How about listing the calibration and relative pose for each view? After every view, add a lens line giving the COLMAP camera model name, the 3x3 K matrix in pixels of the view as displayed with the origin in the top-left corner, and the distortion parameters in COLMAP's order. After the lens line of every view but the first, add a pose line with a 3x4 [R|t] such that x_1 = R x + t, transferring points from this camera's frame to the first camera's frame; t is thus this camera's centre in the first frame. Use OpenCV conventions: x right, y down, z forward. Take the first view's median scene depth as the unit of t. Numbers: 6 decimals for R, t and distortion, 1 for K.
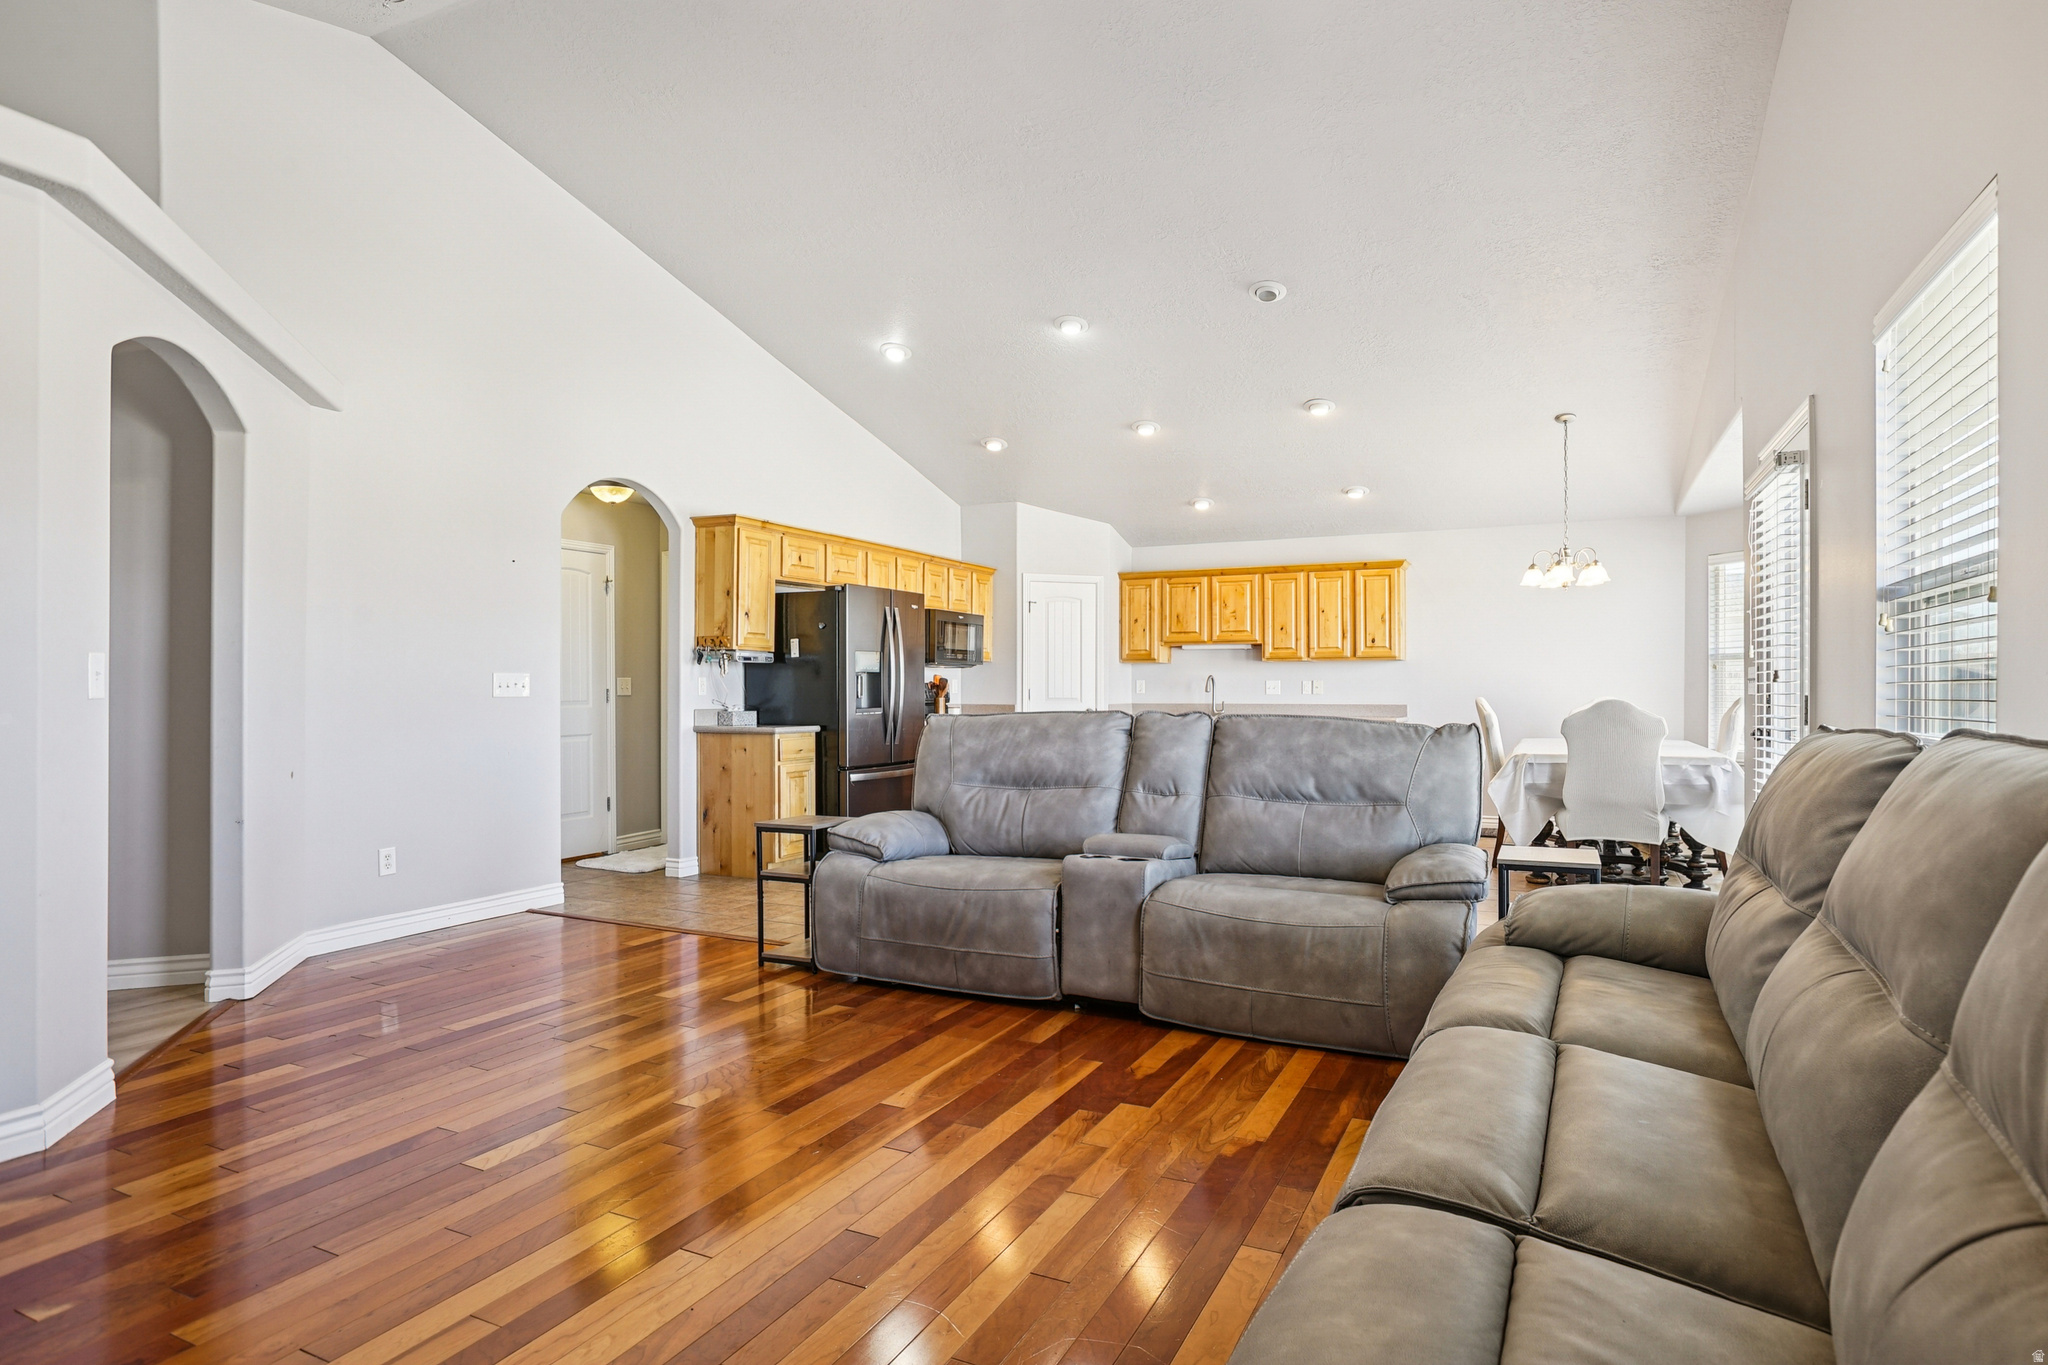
lens RADIAL K [[1125.4, 0, 1063.3], [0, 1125.4, 688.2], [0, 0, 1]] dist [-0.002602, -0.000384]
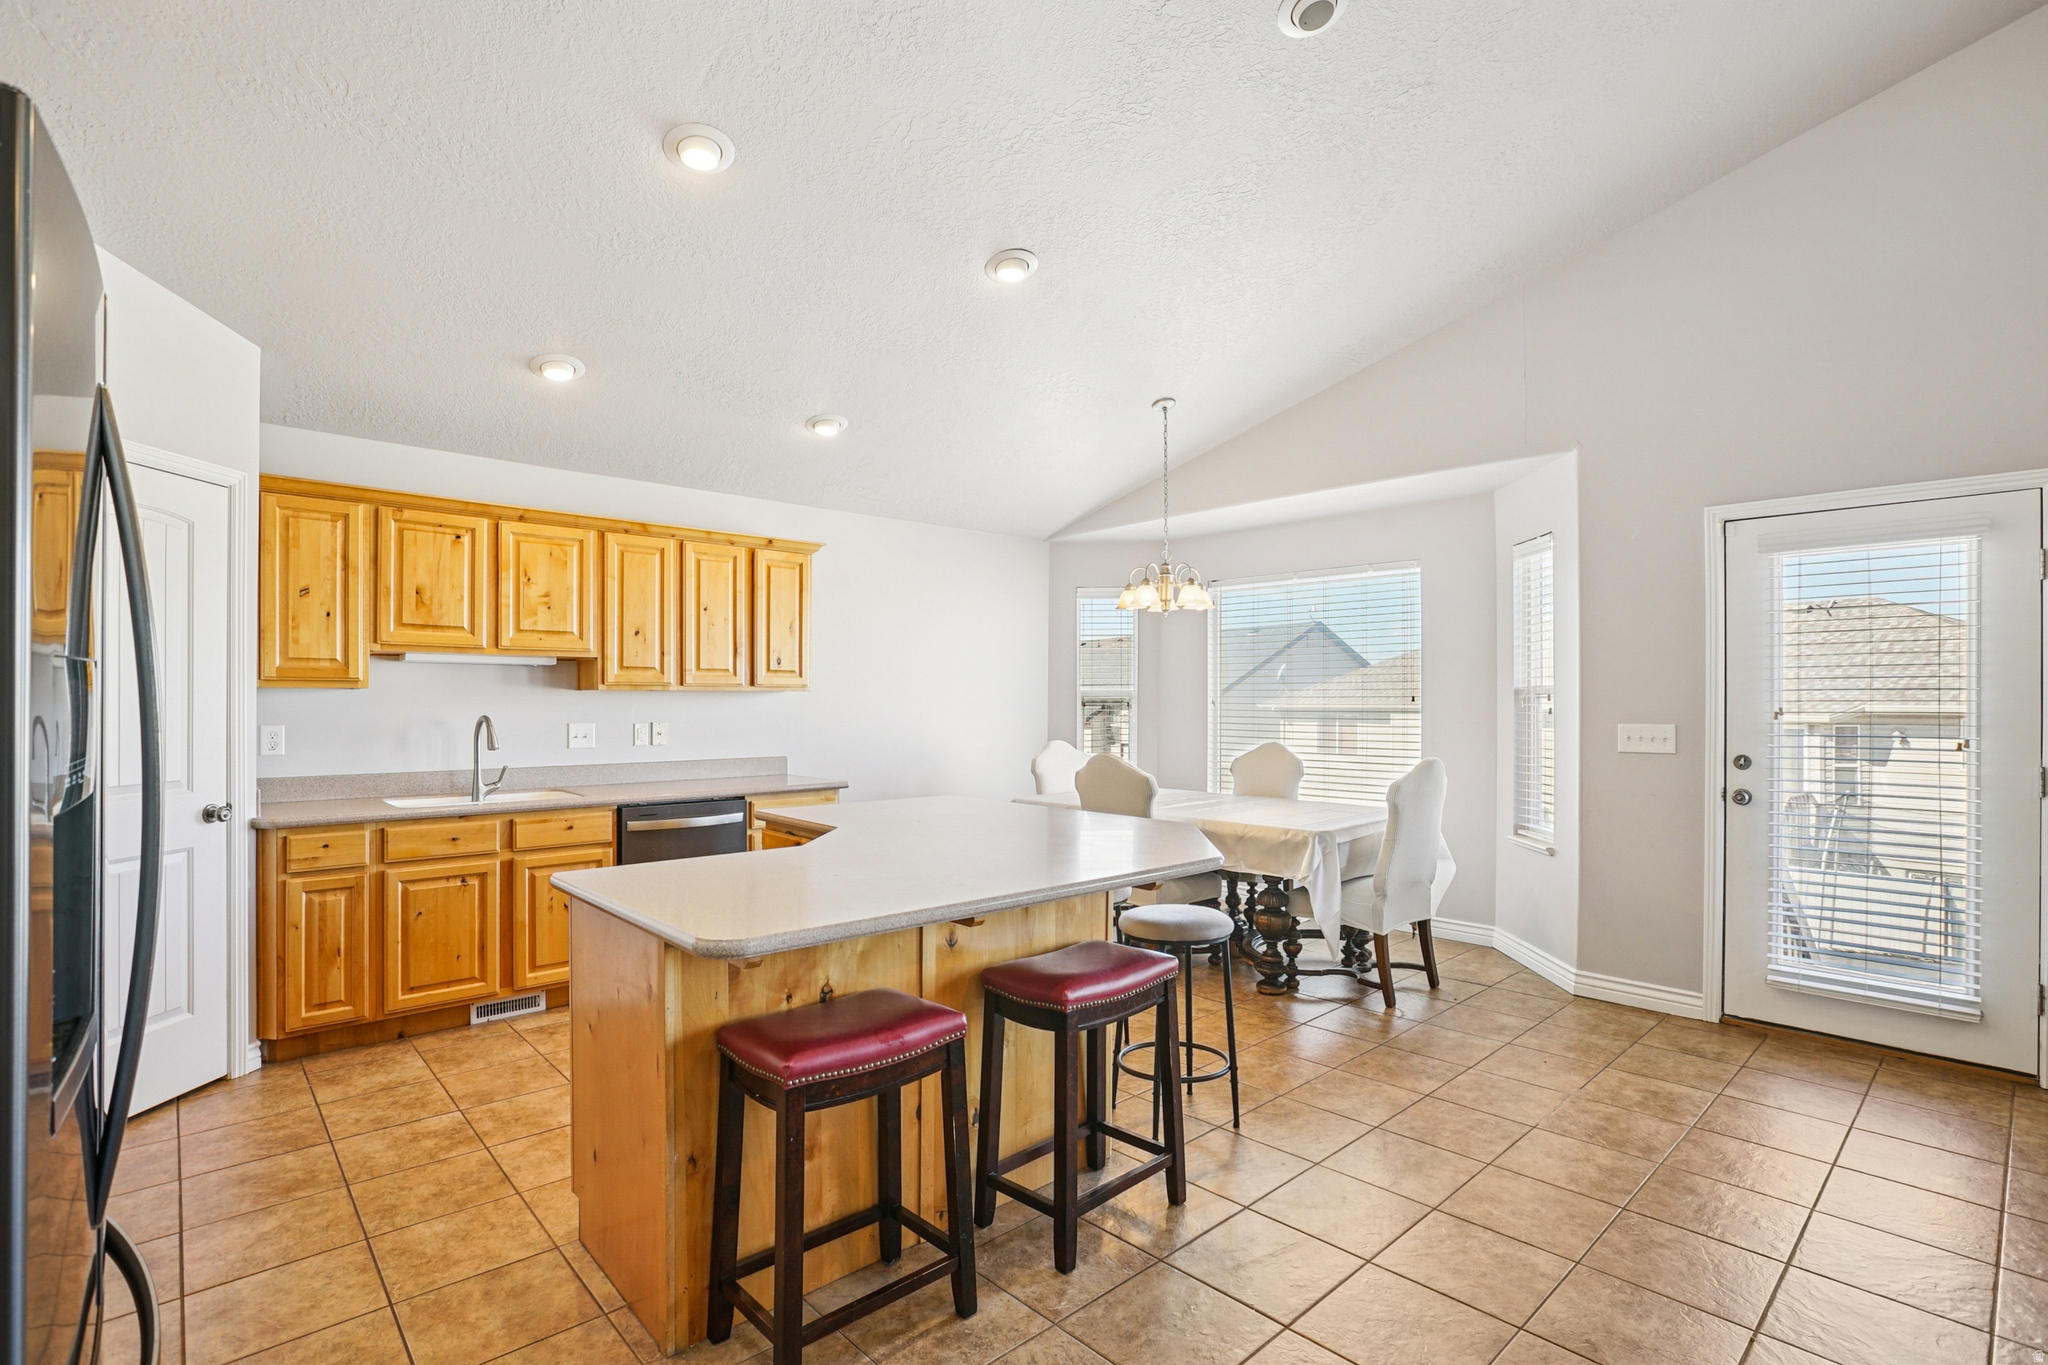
lens RADIAL K [[981.5, 0, 1038.4], [0, 981.5, 692.3], [0, 0, 1]] dist [-0.049669, 0.021262]
pose [[0.366653, 0.006603, 0.930334, -0.190622], [-0.005572, 0.999972, -0.004901, -0.022393], [-0.930341, -0.003387, 0.366679, 0.647955]]
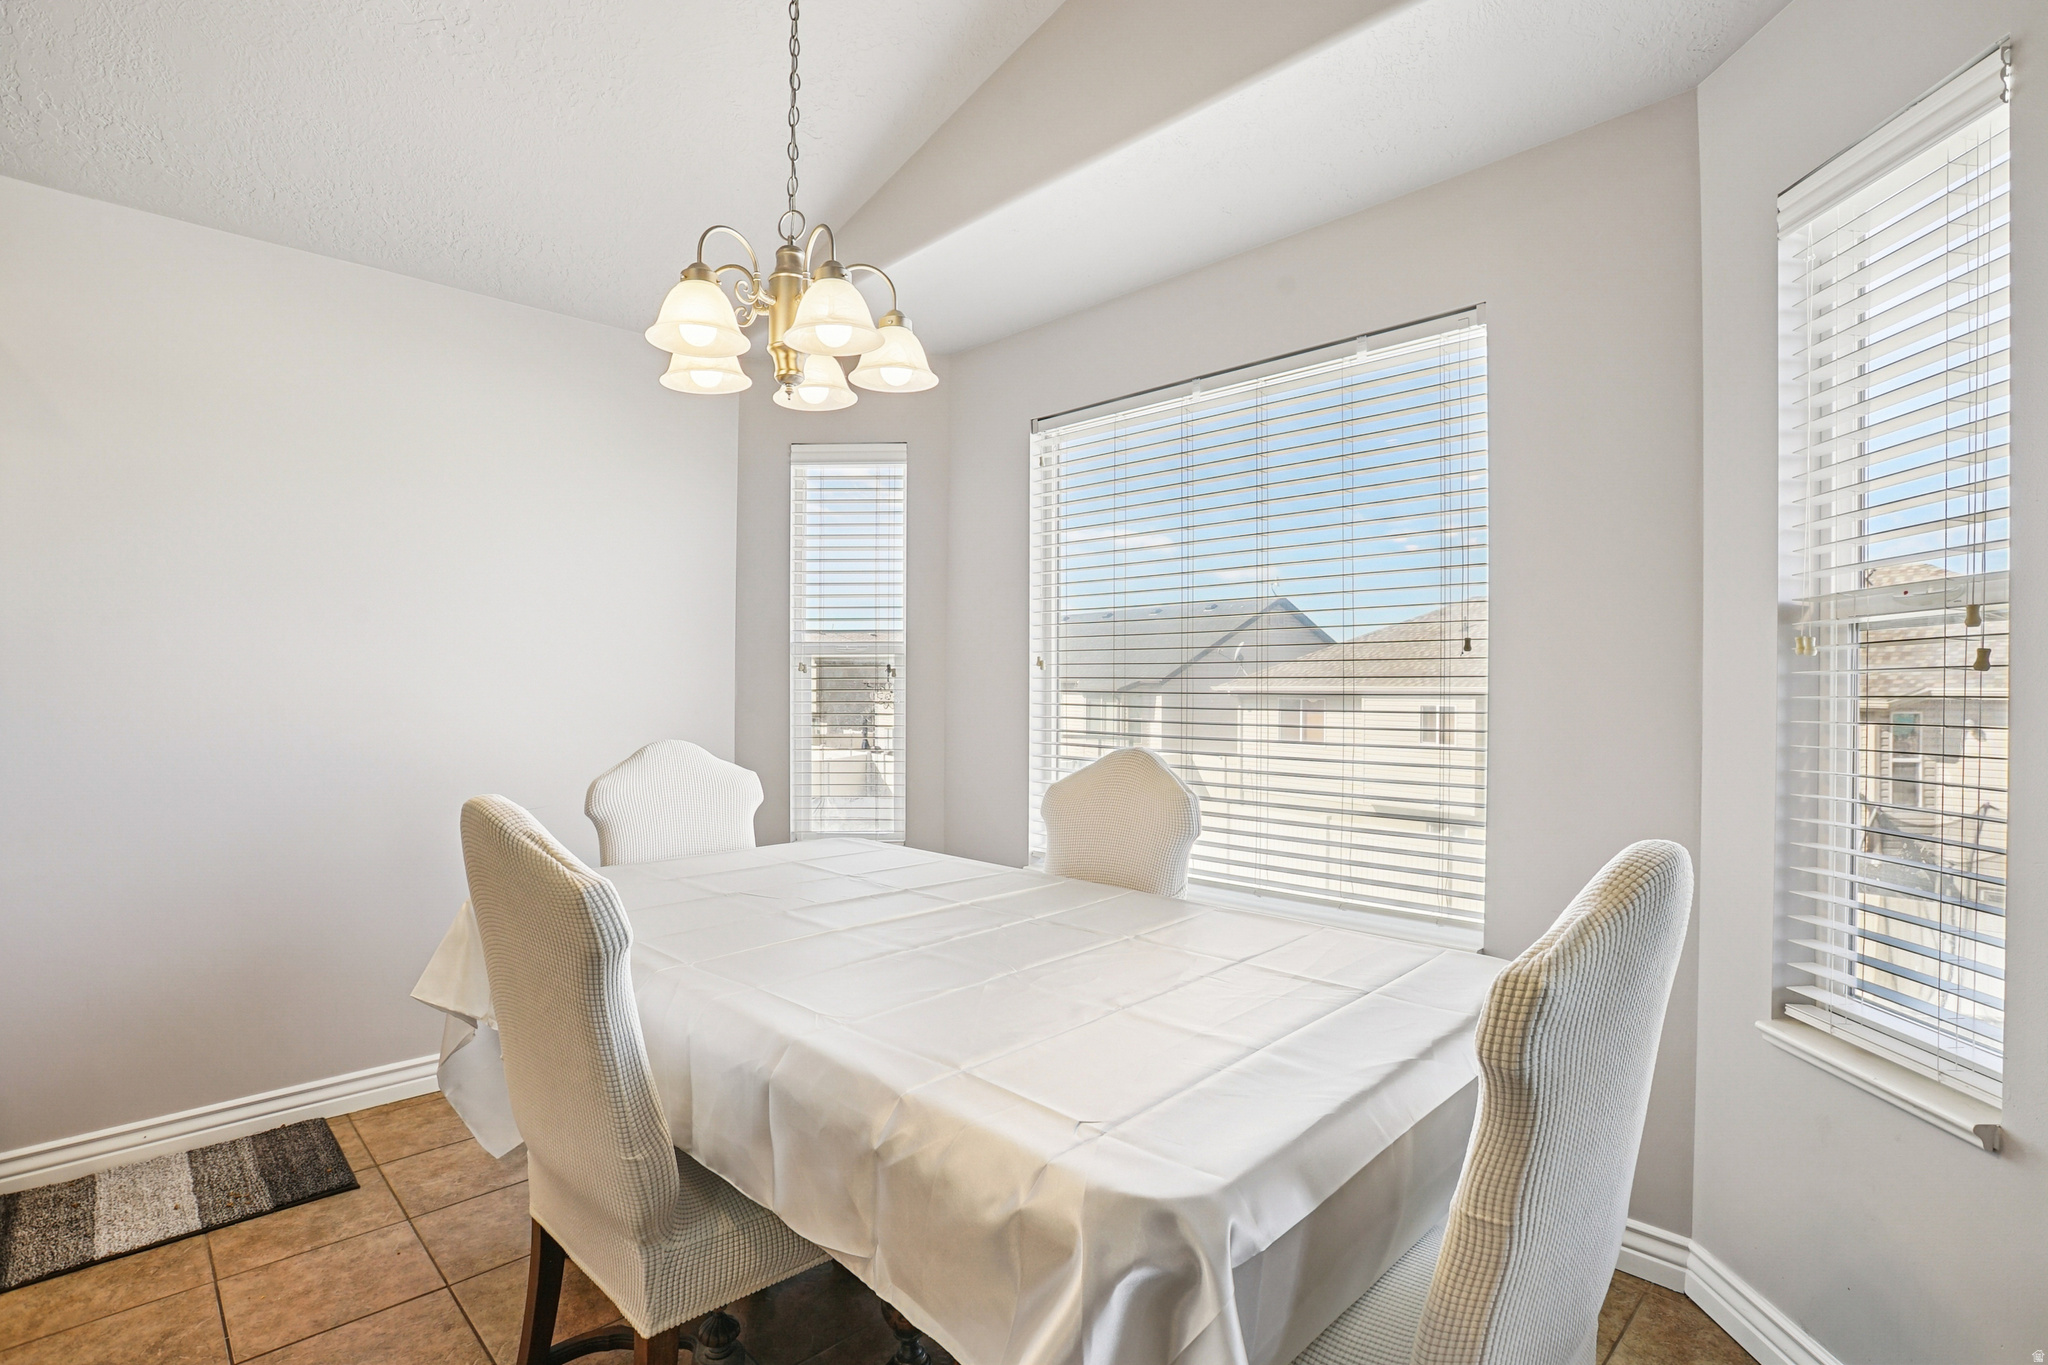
lens RADIAL K [[981.5, 0, 1038.4], [0, 981.5, 692.3], [0, 0, 1]] dist [-0.049669, 0.021262]
pose [[0.344364, -0.005423, 0.938821, 0.186955], [-0.006967, 0.999941, 0.008331, -0.011936], [-0.938811, -0.009410, 0.344306, 0.671633]]
